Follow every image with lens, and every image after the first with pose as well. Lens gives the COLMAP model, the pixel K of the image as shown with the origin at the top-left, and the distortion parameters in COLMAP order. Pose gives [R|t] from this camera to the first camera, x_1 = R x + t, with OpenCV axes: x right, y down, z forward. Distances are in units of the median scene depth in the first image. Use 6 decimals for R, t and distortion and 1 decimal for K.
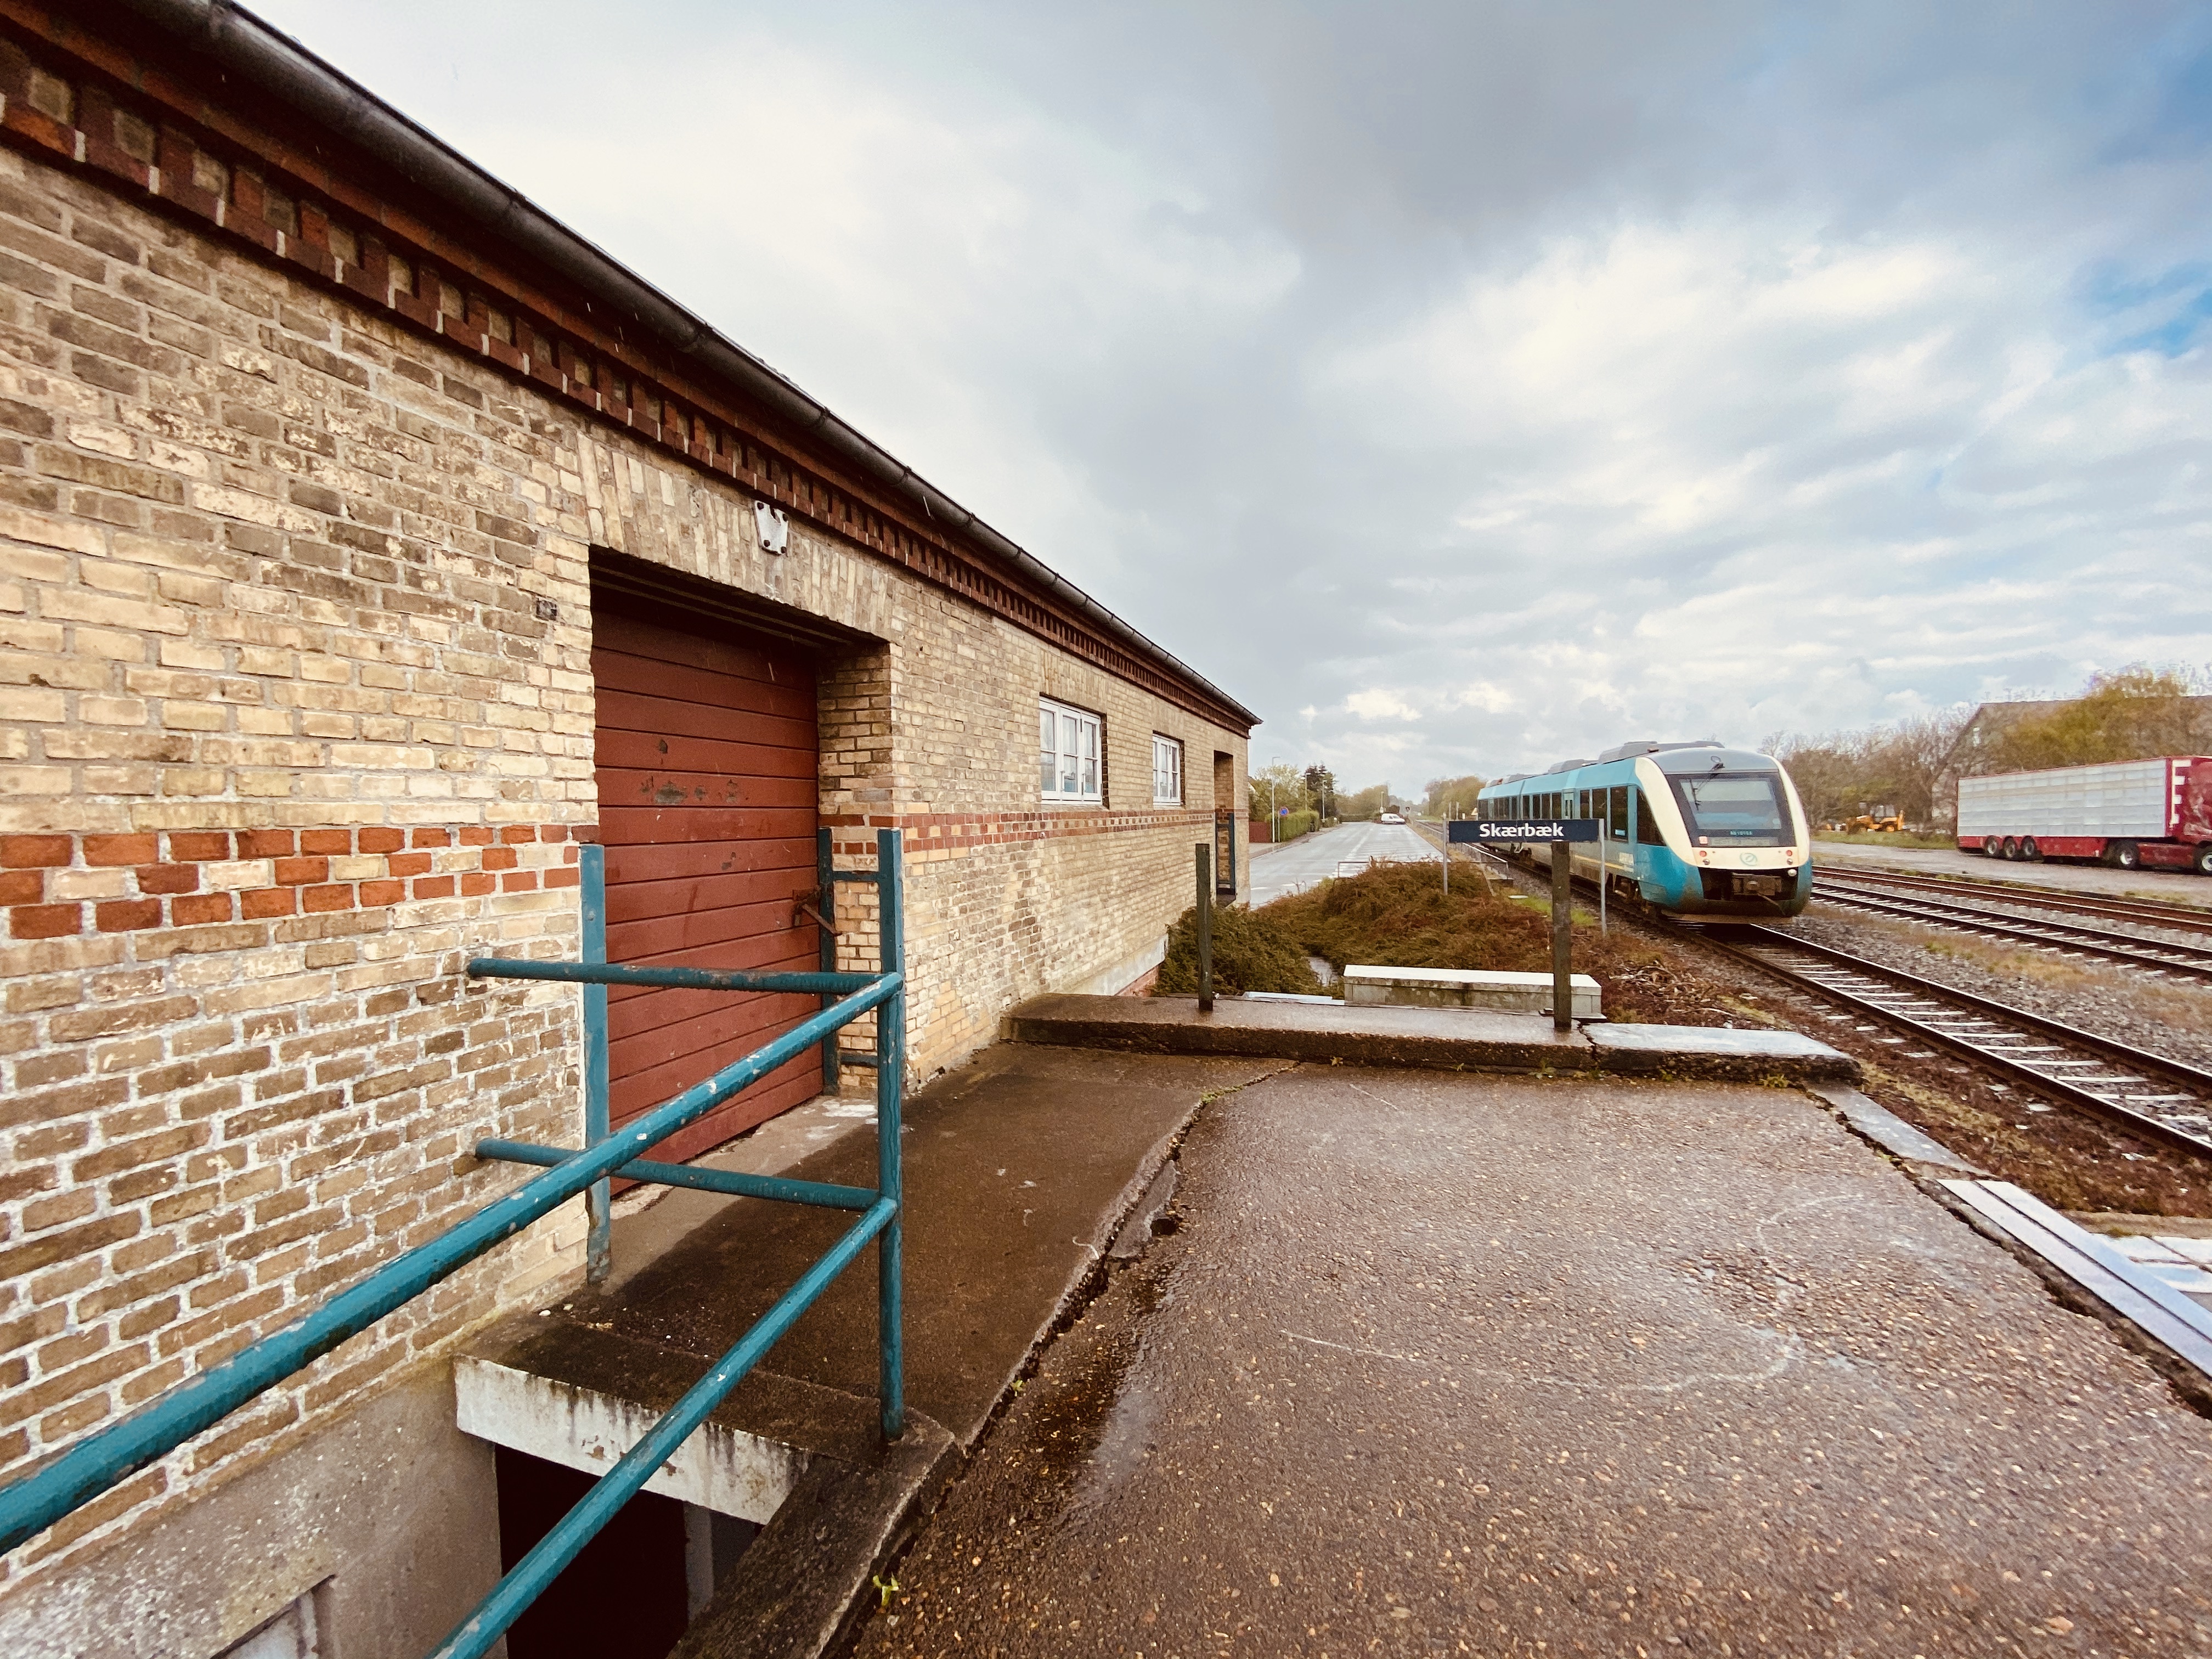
lens RADIAL K [[891.4, 0, 1107.9], [0, 891.4, 835.6], [0, 0, 1]] dist [0.019876, -0.021712]
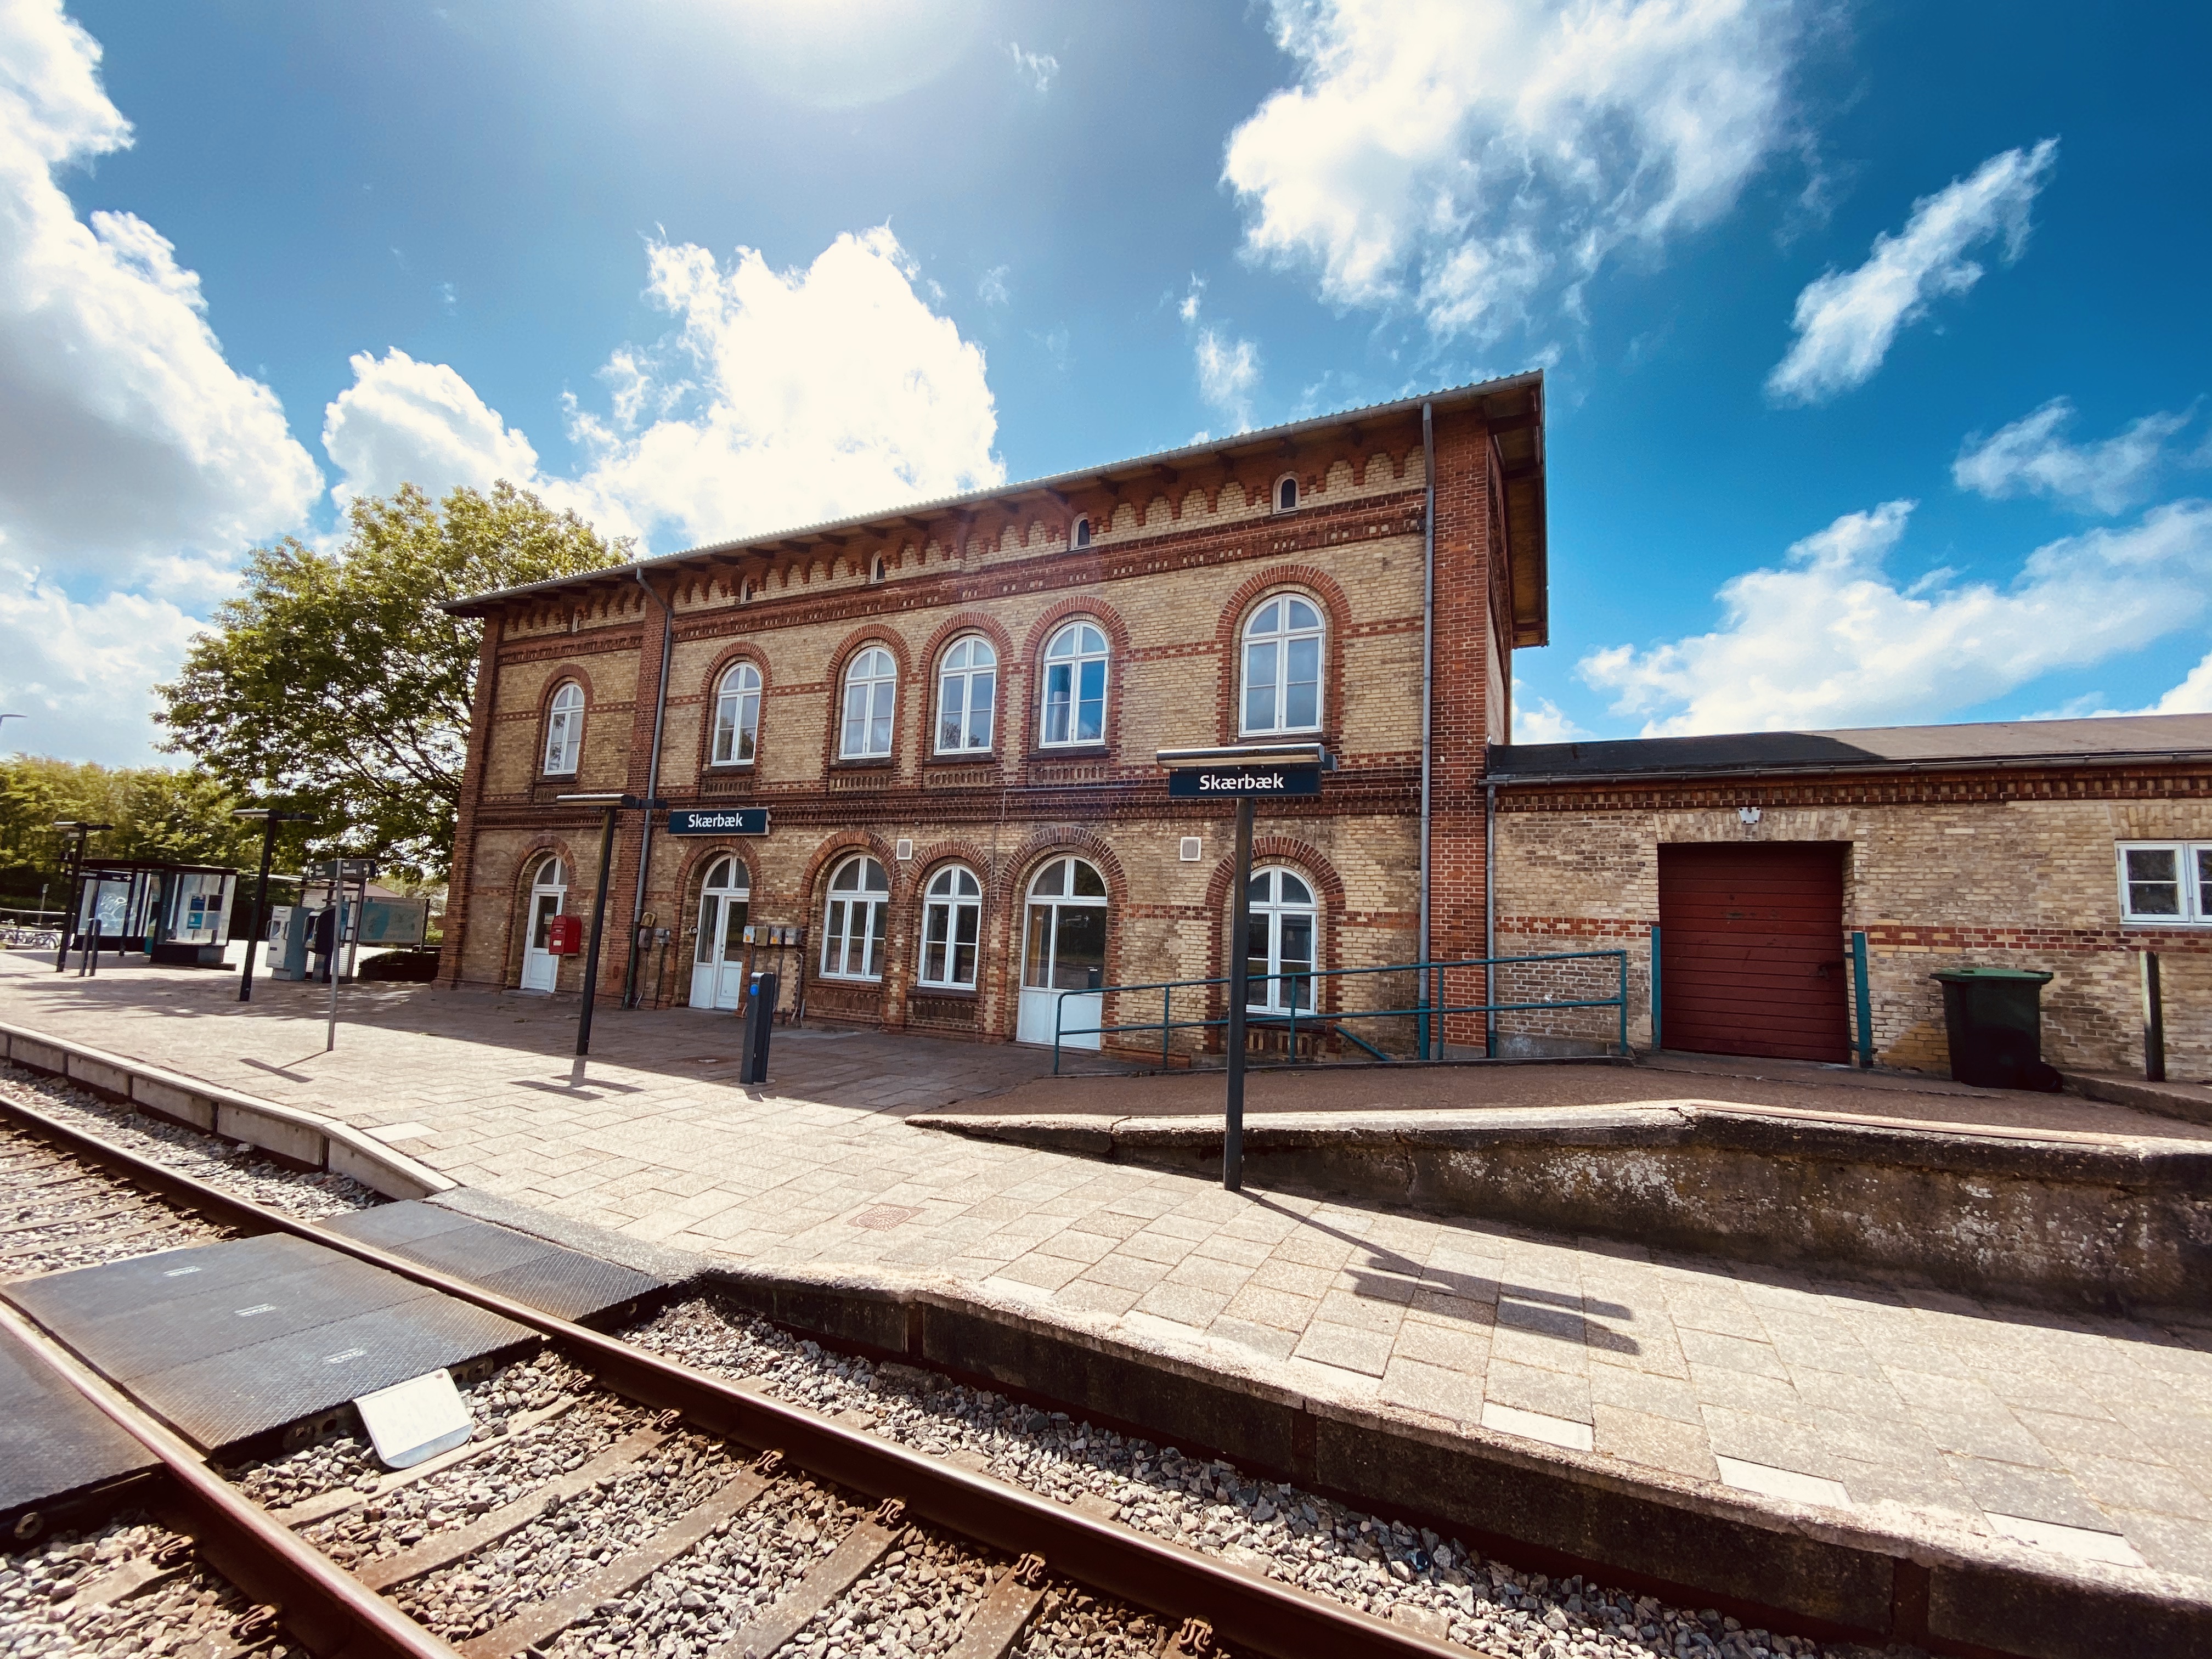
lens RADIAL K [[896.8, 0, 1108.1], [0, 896.8, 834.3], [0, 0, 1]] dist [0.016702, -0.018525]
pose [[-0.140512, -0.107909, -0.984181, 3.232693], [-0.070774, 0.992595, -0.098727, 0.150419], [0.987546, 0.055782, -0.147109, -0.638485]]
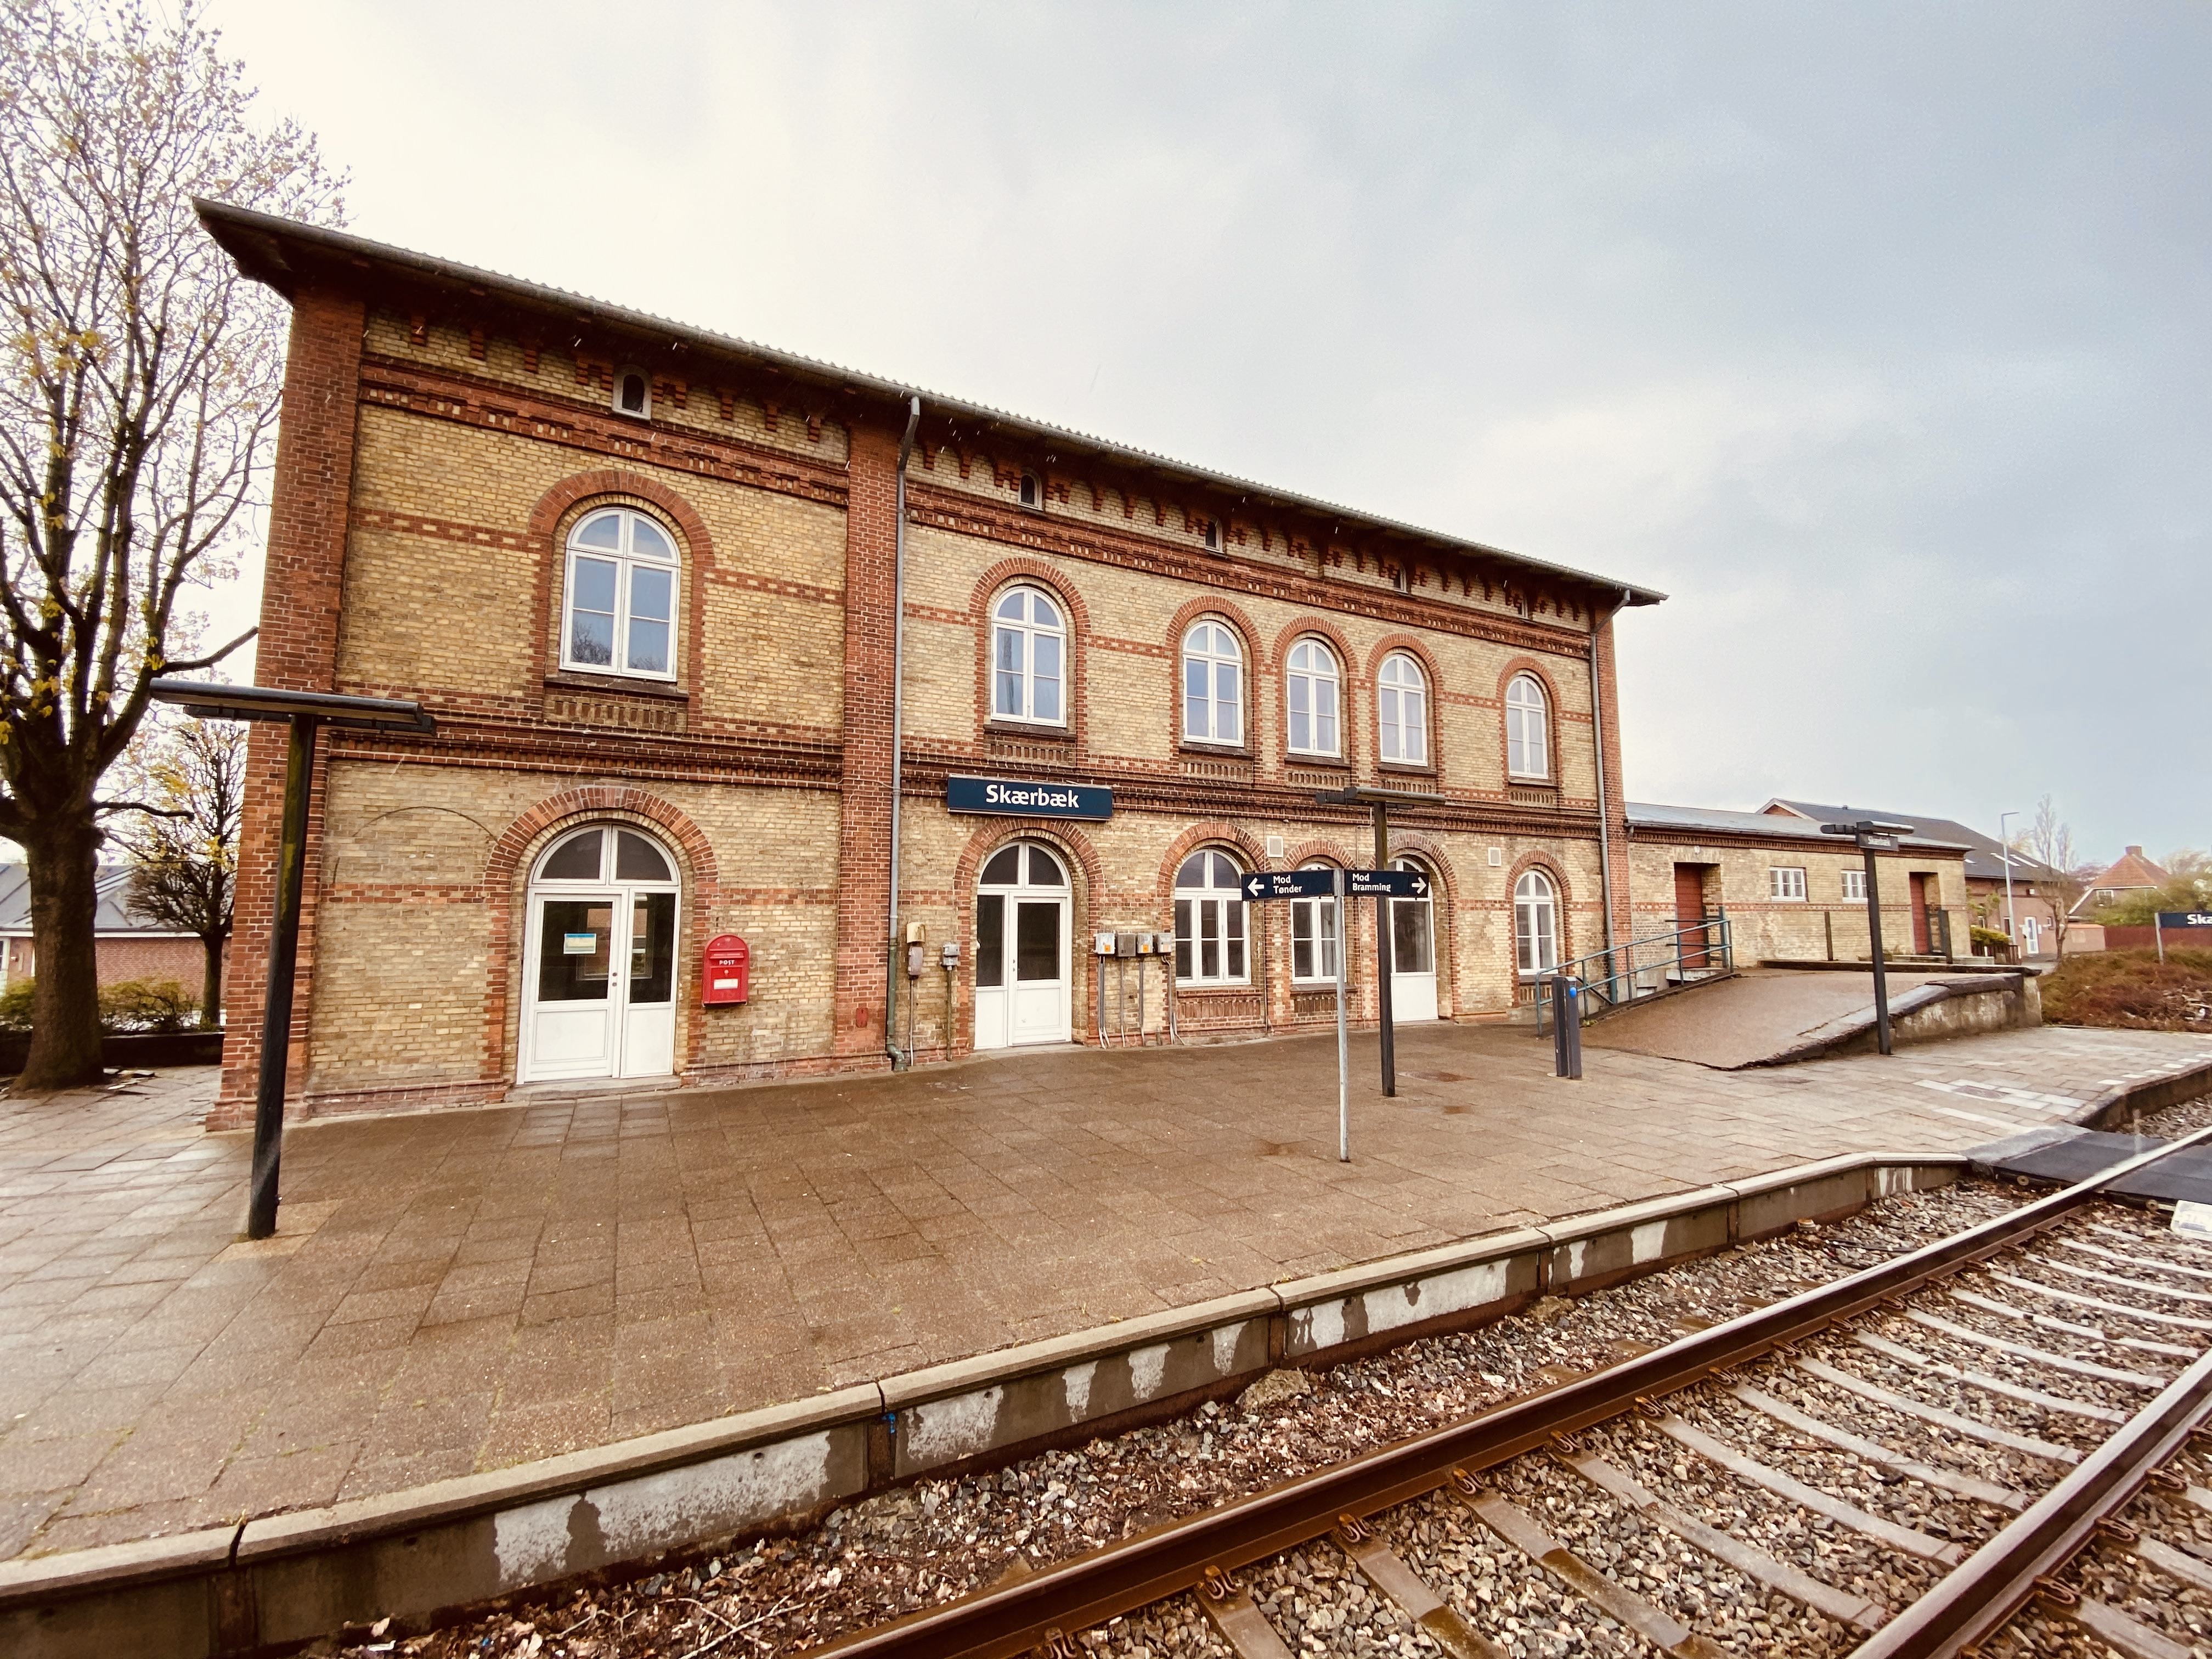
lens RADIAL K [[892.5, 0, 1101.3], [0, 892.5, 834.6], [0, 0, 1]] dist [0.042042, -0.040744]
pose [[0.710100, -0.057079, -0.701784, 1.141532], [-0.025629, 0.993953, -0.106775, 0.307488], [0.703634, 0.093807, 0.704343, -6.824956]]
